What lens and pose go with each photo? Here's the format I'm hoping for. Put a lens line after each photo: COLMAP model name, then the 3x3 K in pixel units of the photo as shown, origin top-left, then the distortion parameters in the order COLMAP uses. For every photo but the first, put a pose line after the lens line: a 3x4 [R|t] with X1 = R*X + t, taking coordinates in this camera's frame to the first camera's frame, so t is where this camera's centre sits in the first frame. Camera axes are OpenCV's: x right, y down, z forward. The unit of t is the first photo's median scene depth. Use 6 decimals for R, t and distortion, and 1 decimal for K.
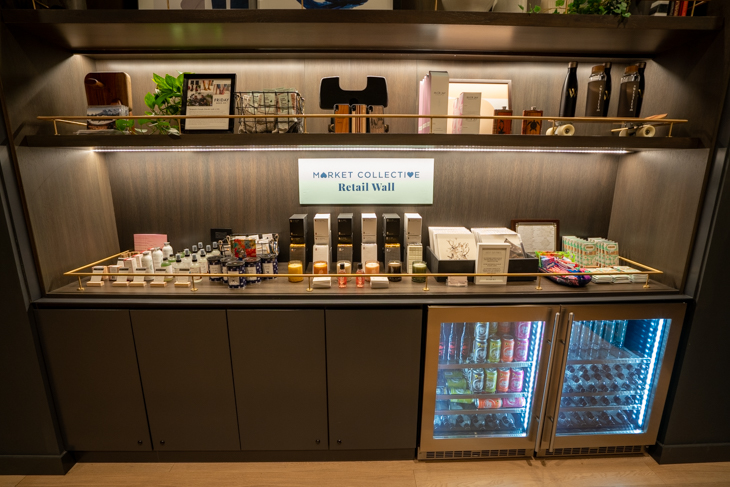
lens RADIAL K [[344.4, 0, 365.9], [0, 344.4, 247.0], [0, 0, 1]] dist [-0.048872, 0.000407]
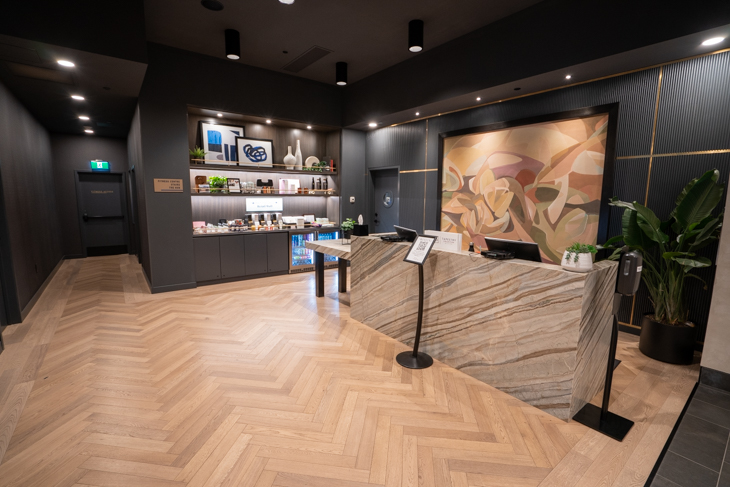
lens RADIAL K [[344.4, 0, 365.9], [0, 344.4, 247.0], [0, 0, 1]] dist [-0.048872, 0.000407]
pose [[0.816934, -0.075180, 0.571810, -1.417499], [0.127083, 0.990563, -0.051325, 0.658616], [-0.562556, 0.114597, 0.818779, -2.896051]]
